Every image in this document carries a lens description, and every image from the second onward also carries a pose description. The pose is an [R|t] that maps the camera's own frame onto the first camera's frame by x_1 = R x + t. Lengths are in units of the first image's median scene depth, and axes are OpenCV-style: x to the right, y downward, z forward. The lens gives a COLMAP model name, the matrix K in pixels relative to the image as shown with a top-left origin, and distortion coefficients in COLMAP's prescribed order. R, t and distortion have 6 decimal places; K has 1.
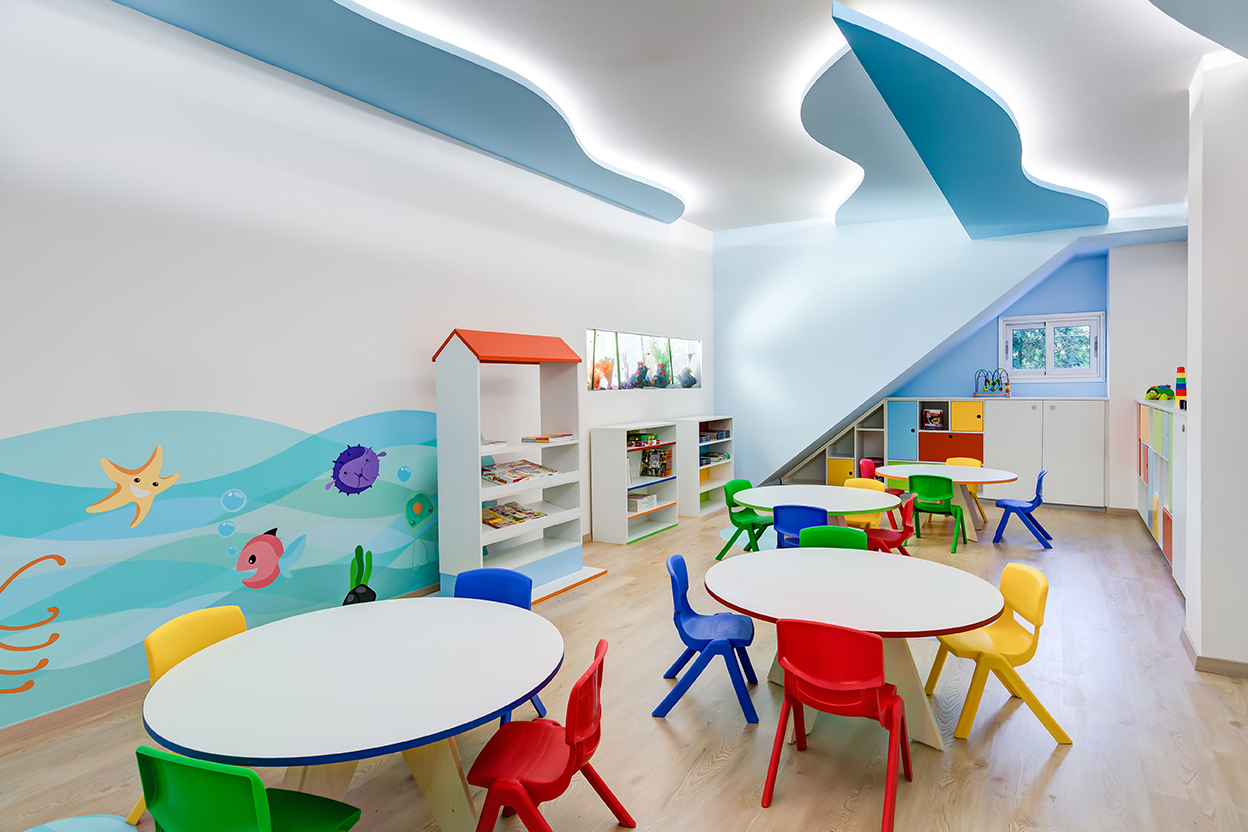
lens RADIAL K [[705.0, 0, 627.7], [0, 705.0, 414.1], [0, 0, 1]] dist [0.029341, -0.000536]
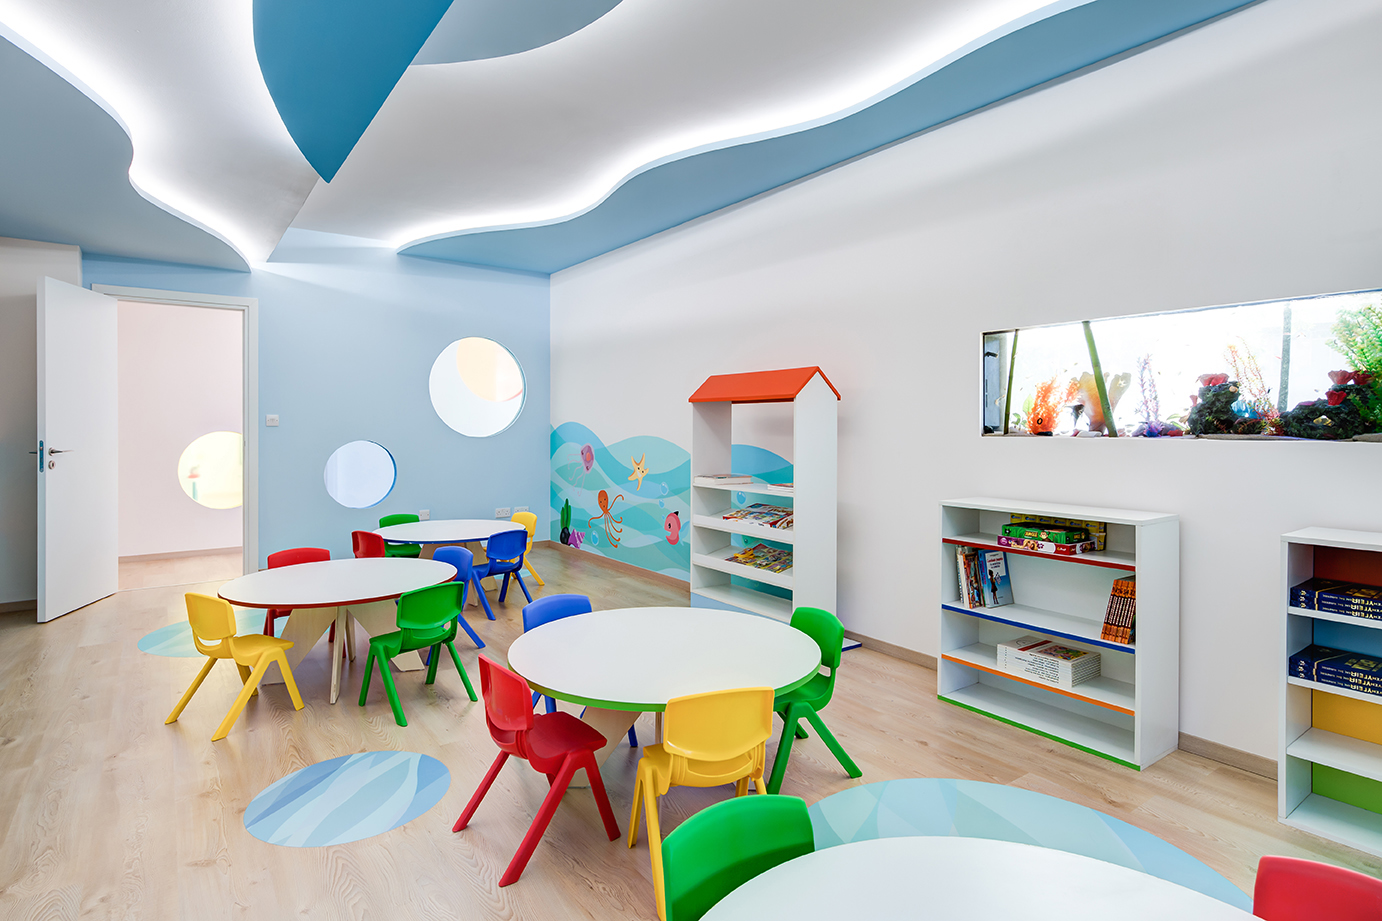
lens RADIAL K [[780.7, 0, 696.3], [0, 780.7, 457.1], [0, 0, 1]] dist [0.029341, -0.000536]
pose [[-0.413464, 0.046541, -0.909330, 0.339924], [-0.040331, 0.996776, 0.069355, -0.026882], [0.909627, 0.065350, -0.410254, 0.548946]]
